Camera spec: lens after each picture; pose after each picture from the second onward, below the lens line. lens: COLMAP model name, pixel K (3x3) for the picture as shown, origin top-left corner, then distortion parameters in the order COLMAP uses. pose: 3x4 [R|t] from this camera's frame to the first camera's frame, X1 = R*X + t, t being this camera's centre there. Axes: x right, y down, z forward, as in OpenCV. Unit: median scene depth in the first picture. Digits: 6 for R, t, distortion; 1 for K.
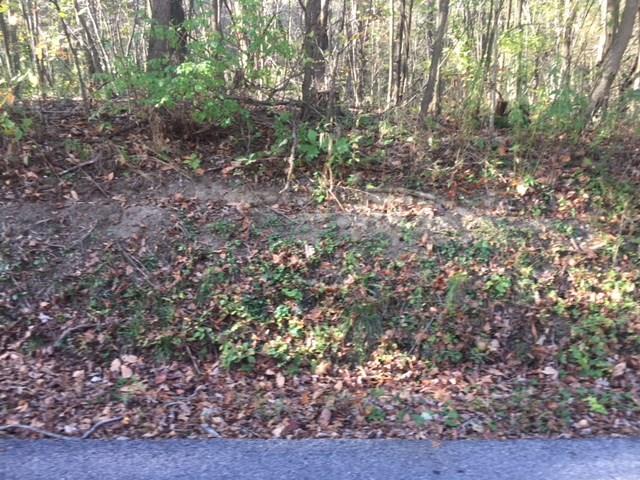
lens RADIAL K [[545.3, 0, 321.2], [0, 545.3, 240.1], [0, 0, 1]] dist [0.046949, -0.060552]
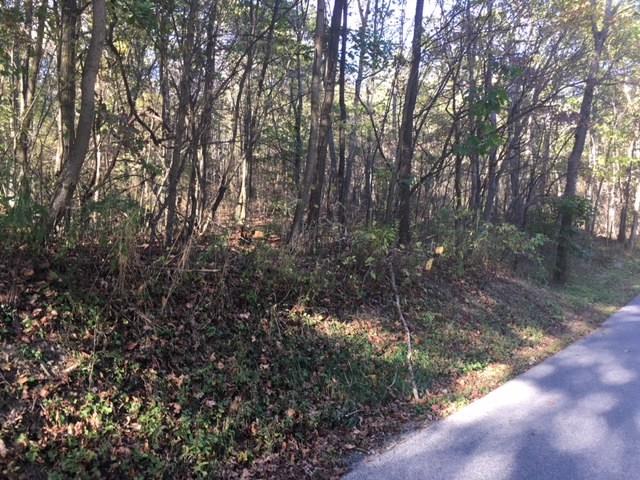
lens RADIAL K [[545.3, 0, 322.5], [0, 545.3, 239.4], [0, 0, 1]] dist [0.046949, -0.060552]
pose [[0.621616, 0.015268, 0.783173, 0.050427], [0.135568, 0.982626, -0.126759, -0.025860], [-0.771501, 0.184969, 0.608746, 0.096404]]
